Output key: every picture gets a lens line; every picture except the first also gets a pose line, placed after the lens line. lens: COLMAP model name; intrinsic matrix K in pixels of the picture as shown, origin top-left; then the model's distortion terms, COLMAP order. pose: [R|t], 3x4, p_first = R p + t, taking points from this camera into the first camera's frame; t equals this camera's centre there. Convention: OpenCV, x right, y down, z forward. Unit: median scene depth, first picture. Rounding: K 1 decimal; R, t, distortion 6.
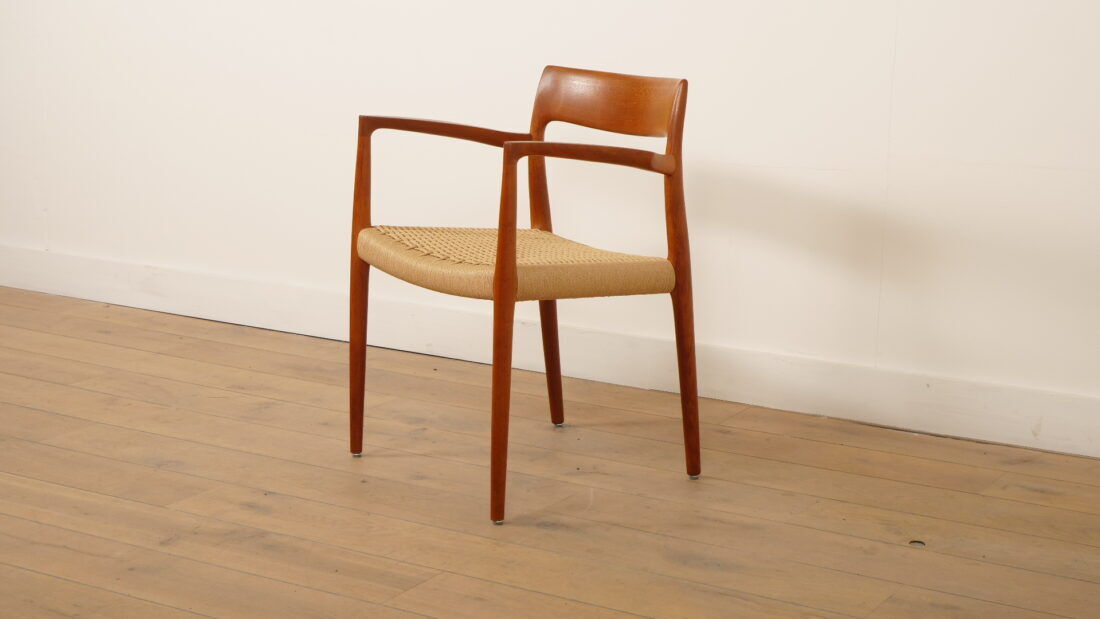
lens RADIAL K [[1781.8, 0, 548.0], [0, 1781.8, 309.1], [0, 0, 1]] dist [0.018046, 0.000000]
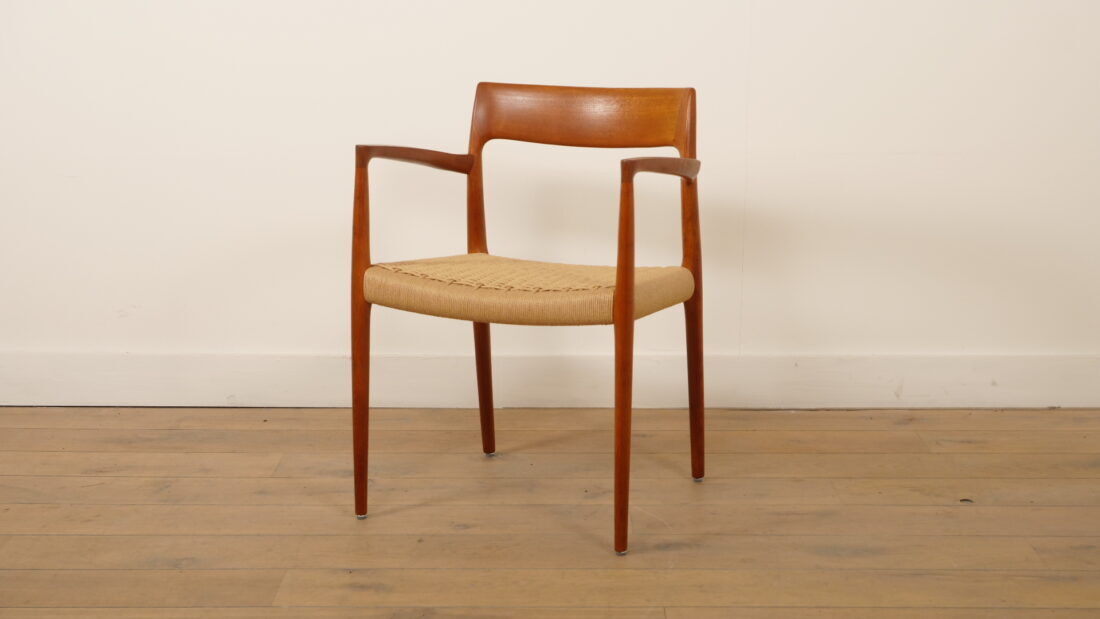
lens RADIAL K [[1781.8, 0, 549.9], [0, 1781.8, 310.4], [0, 0, 1]] dist [0.018046, 0.000000]
pose [[0.857478, -0.110611, 0.502490, -0.470102], [0.112787, 0.993274, 0.026179, -0.035909], [-0.502006, 0.034226, 0.864186, 0.159013]]
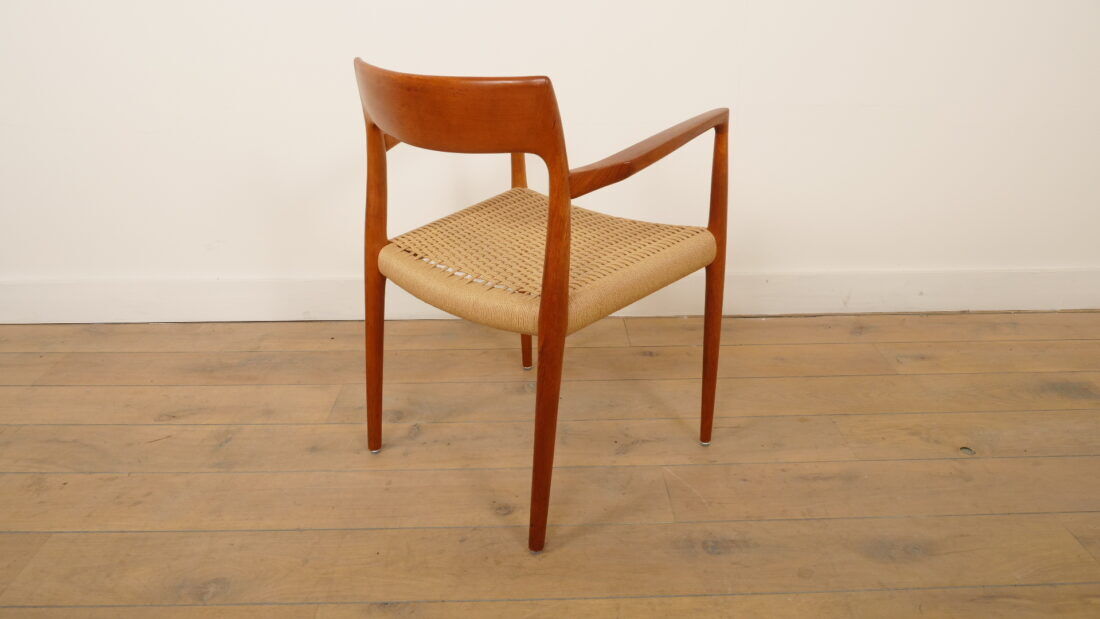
lens RADIAL K [[804.5, 0, 554.5], [0, 804.5, 298.9], [0, 0, 1]] dist [-0.048071, 0.013560]
pose [[0.838797, -0.219228, 0.498357, -0.227352], [0.119537, 0.967170, 0.224263, -0.100936], [-0.531160, -0.128539, 0.837464, 0.618692]]
